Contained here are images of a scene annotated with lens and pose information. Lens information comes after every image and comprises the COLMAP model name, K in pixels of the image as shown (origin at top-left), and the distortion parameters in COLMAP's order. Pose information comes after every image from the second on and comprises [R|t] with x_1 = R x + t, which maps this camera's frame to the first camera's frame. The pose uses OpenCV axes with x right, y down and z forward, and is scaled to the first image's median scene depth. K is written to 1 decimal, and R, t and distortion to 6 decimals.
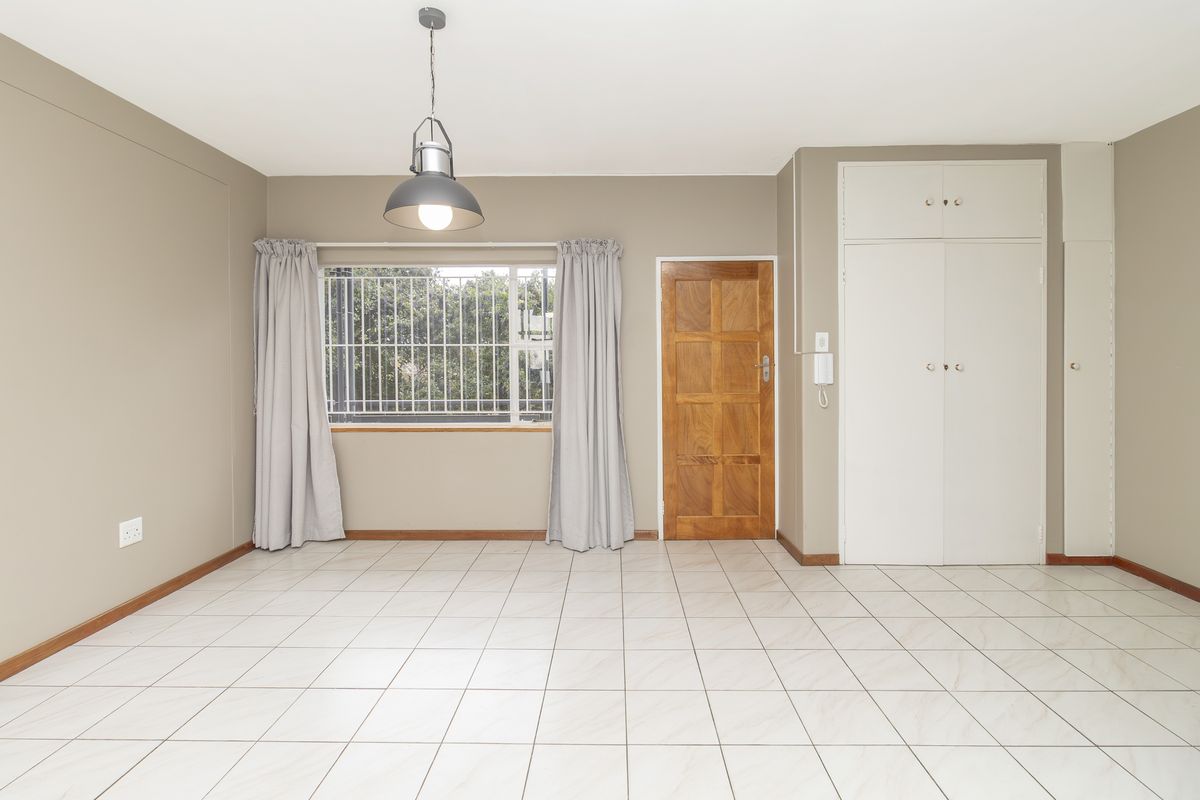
lens RADIAL K [[544.9, 0, 629.1], [0, 544.9, 371.2], [0, 0, 1]] dist [0.001084, 0.000483]
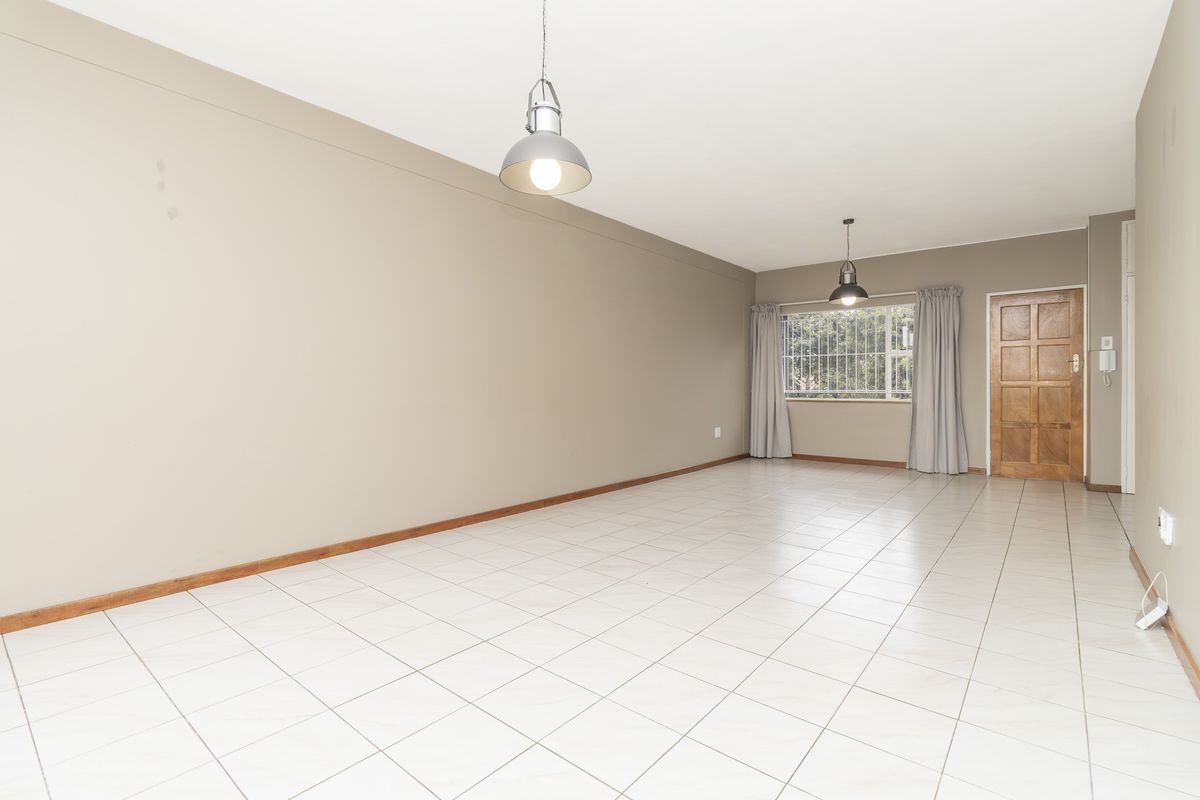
lens RADIAL K [[544.9, 0, 627.1], [0, 544.9, 392.6], [0, 0, 1]] dist [0.001084, 0.000483]
pose [[0.774503, 0.010996, -0.632475, 0.244491], [-0.008044, 0.999939, 0.007534, 0.071816], [0.632520, -0.000748, 0.774544, -0.867330]]
